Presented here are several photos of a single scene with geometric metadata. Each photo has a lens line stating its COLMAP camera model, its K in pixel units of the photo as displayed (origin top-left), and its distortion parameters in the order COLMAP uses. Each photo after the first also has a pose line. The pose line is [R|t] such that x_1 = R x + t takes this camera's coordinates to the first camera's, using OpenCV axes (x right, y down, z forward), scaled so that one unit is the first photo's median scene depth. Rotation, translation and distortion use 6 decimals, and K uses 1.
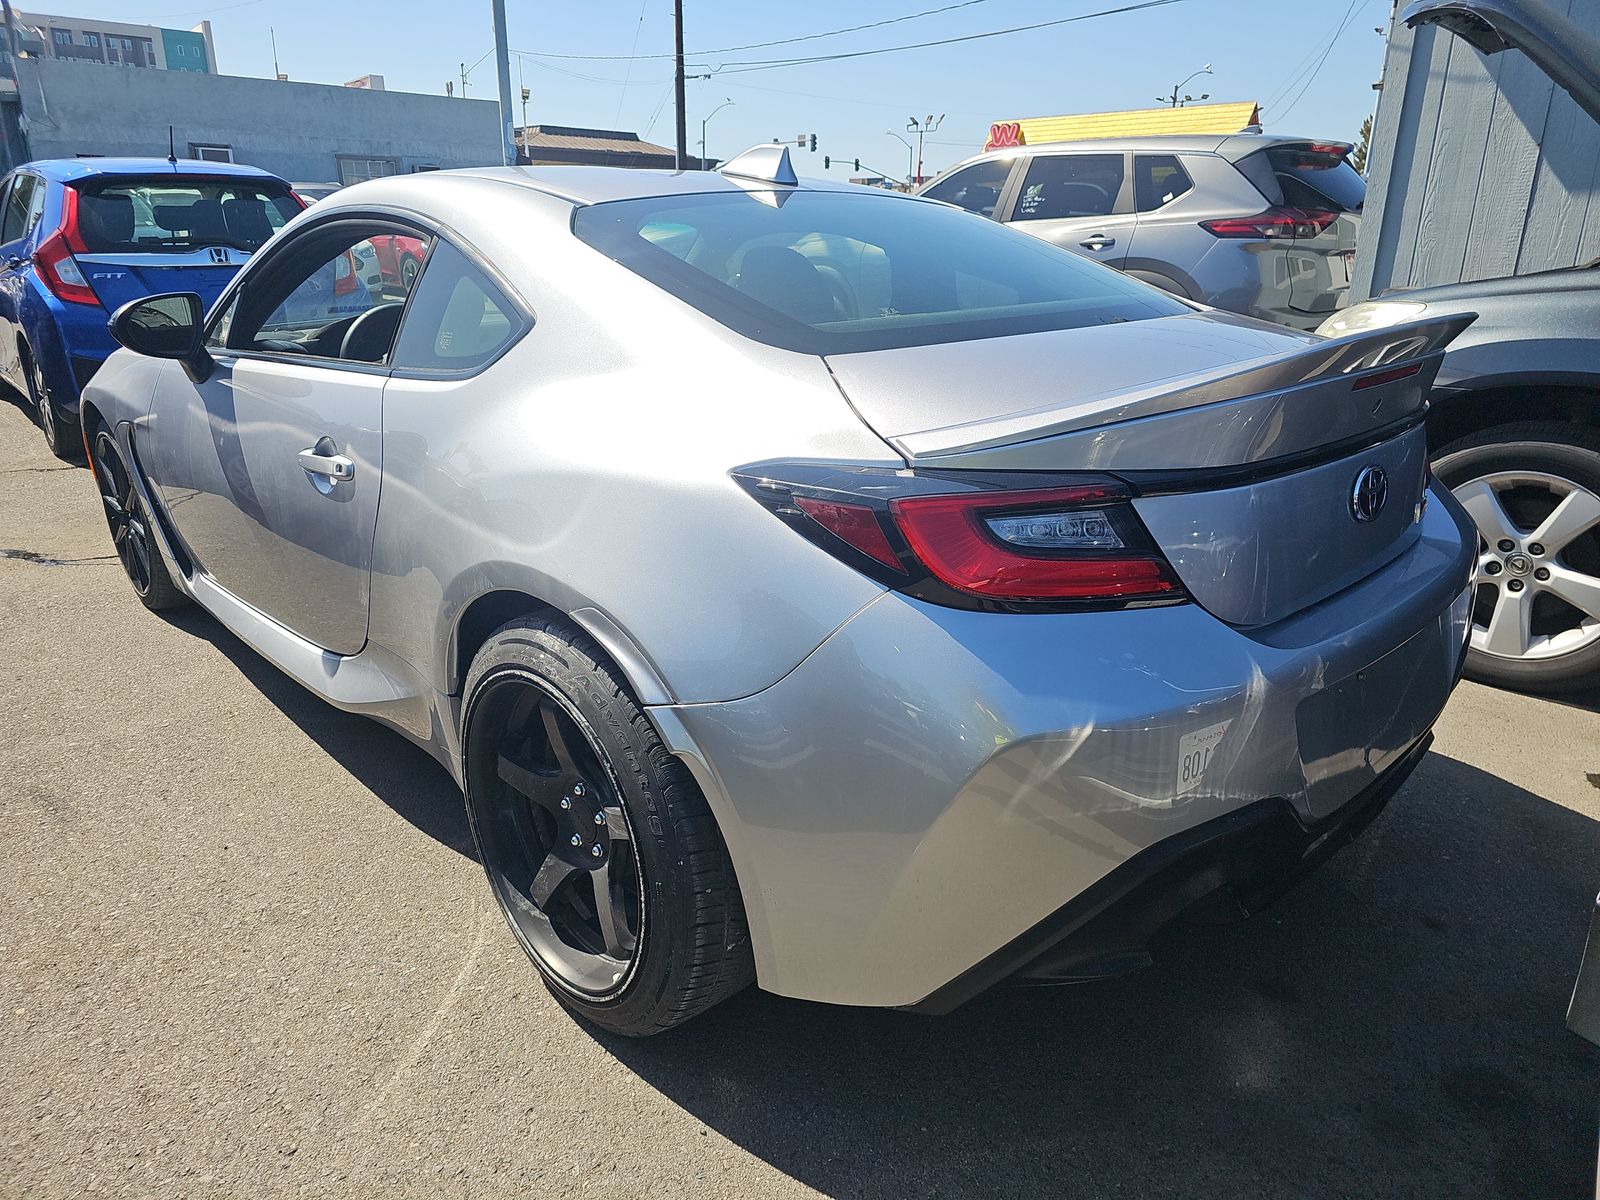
lens RADIAL K [[1075.7, 0, 803.8], [0, 1075.7, 570.4], [0, 0, 1]] dist [0.036980, -0.028736]
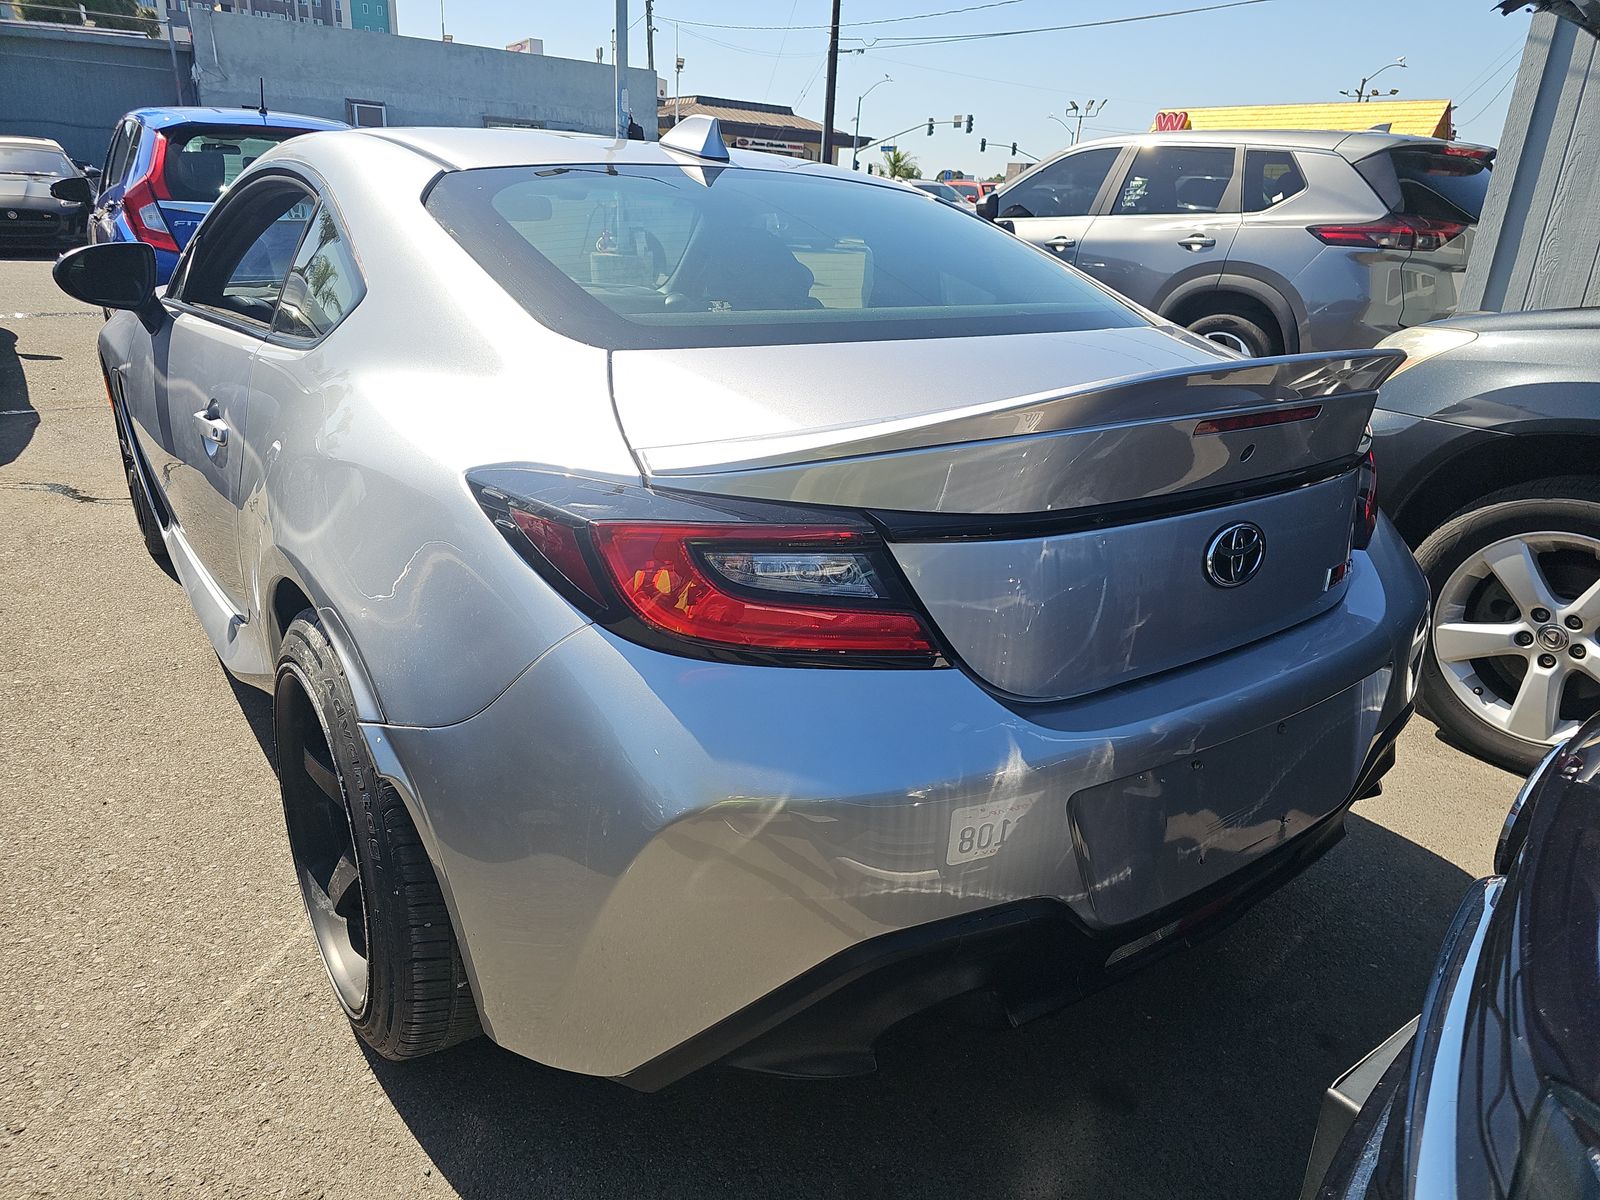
lens RADIAL K [[1075.7, 0, 797.6], [0, 1075.7, 599.6], [0, 0, 1]] dist [0.036980, -0.028736]
pose [[0.990273, 0.089580, -0.106469, 0.184541], [-0.085263, 0.995367, 0.044439, -0.029919], [0.109957, -0.034929, 0.993322, 0.076015]]
